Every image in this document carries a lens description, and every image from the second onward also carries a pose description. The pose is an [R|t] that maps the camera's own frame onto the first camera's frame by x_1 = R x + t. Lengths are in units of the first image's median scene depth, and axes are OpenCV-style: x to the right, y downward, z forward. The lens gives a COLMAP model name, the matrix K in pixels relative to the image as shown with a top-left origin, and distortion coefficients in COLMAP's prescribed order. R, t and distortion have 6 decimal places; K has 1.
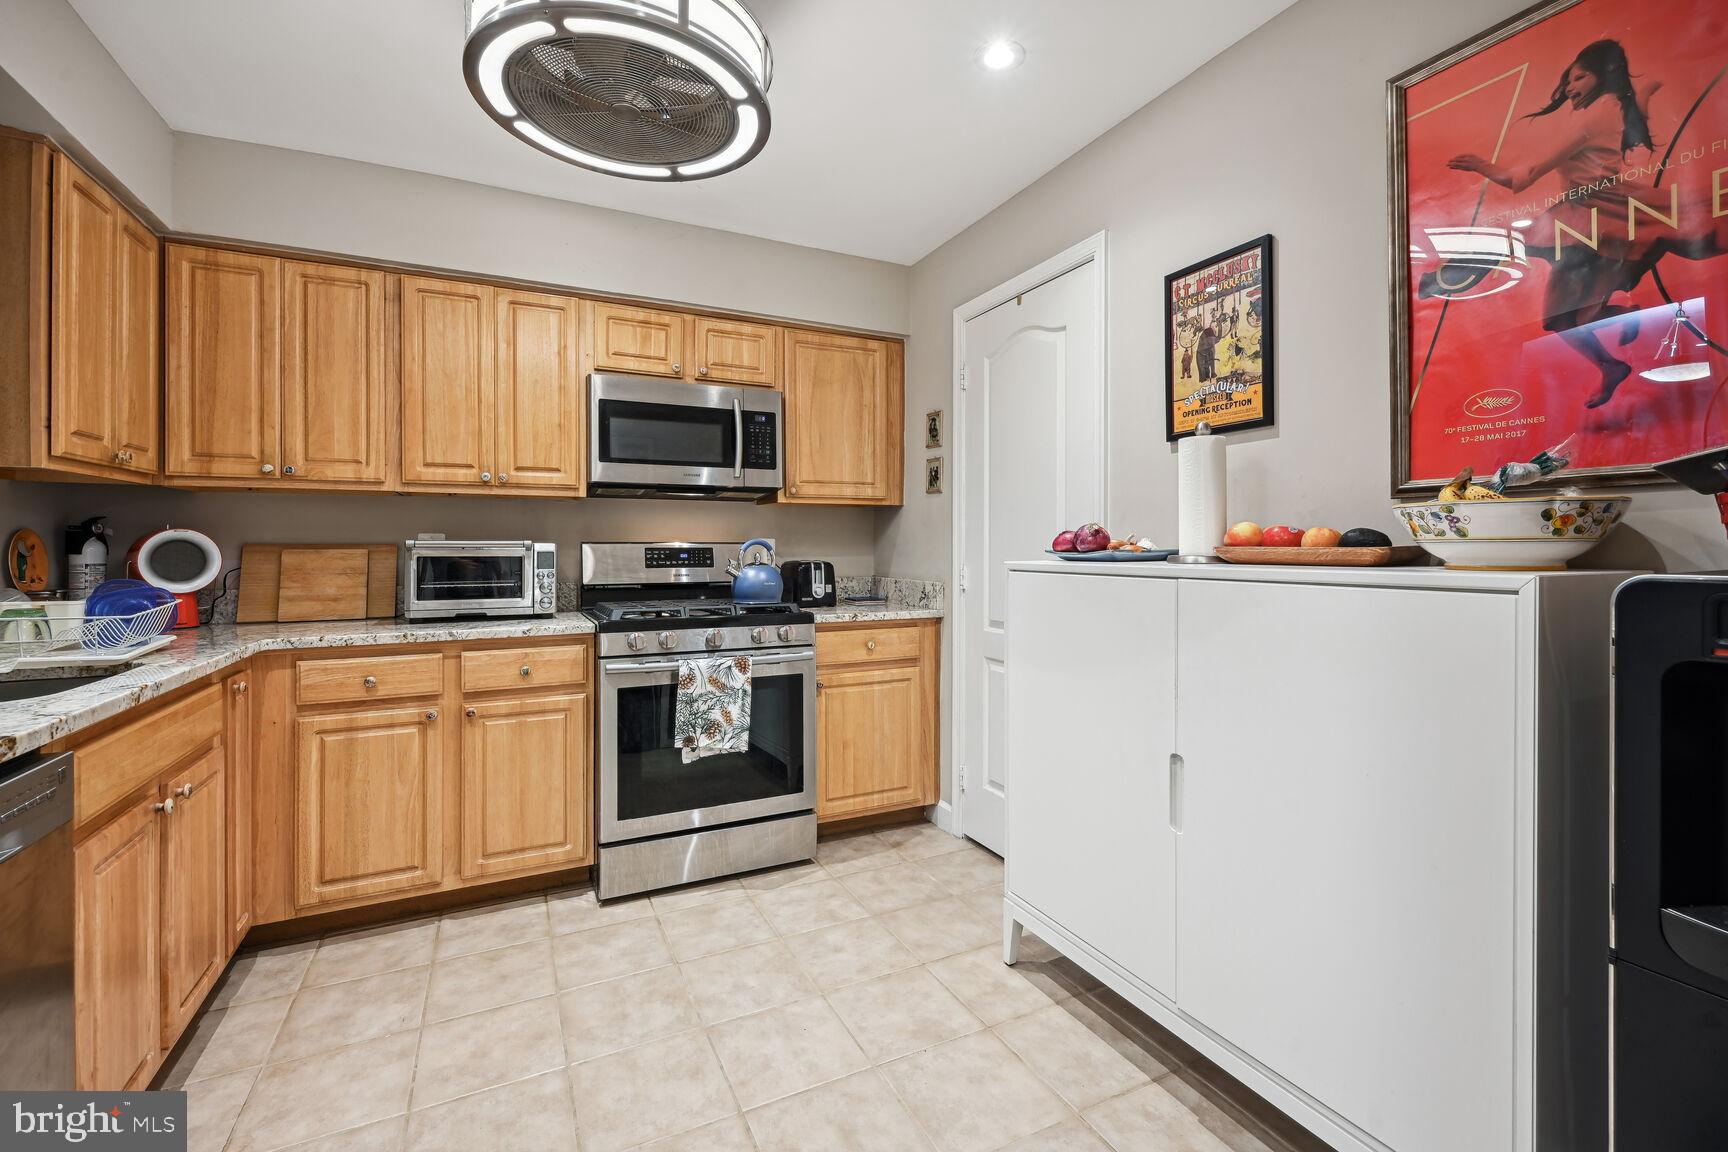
lens RADIAL K [[742.0, 0, 867.5], [0, 742.0, 540.5], [0, 0, 1]] dist [-0.003430, -0.000504]
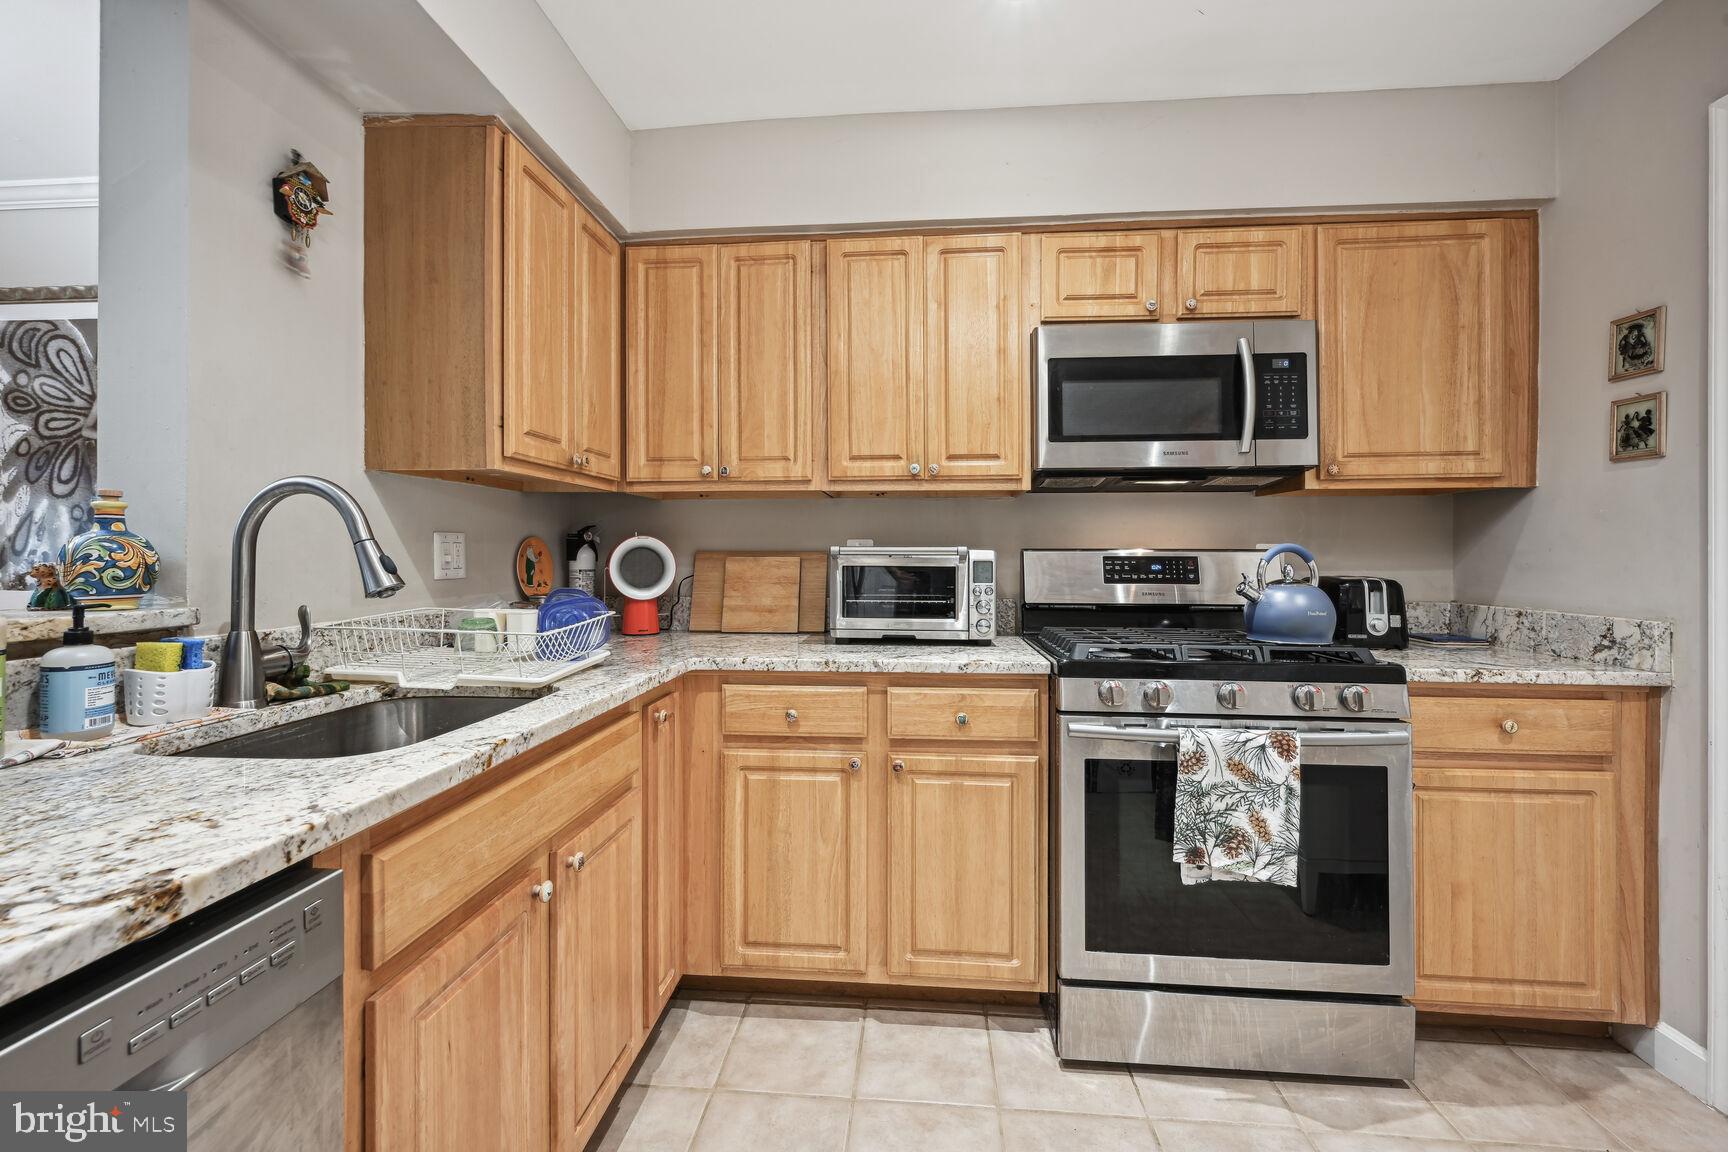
lens RADIAL K [[731.7, 0, 867.2], [0, 731.7, 550.5], [0, 0, 1]] dist [0.013388, 0.000961]
pose [[0.858284, -0.000696, -0.513175, -0.153357], [0.001478, 0.999998, 0.001114, 0.003358], [0.513173, -0.001714, 0.858283, 0.294916]]
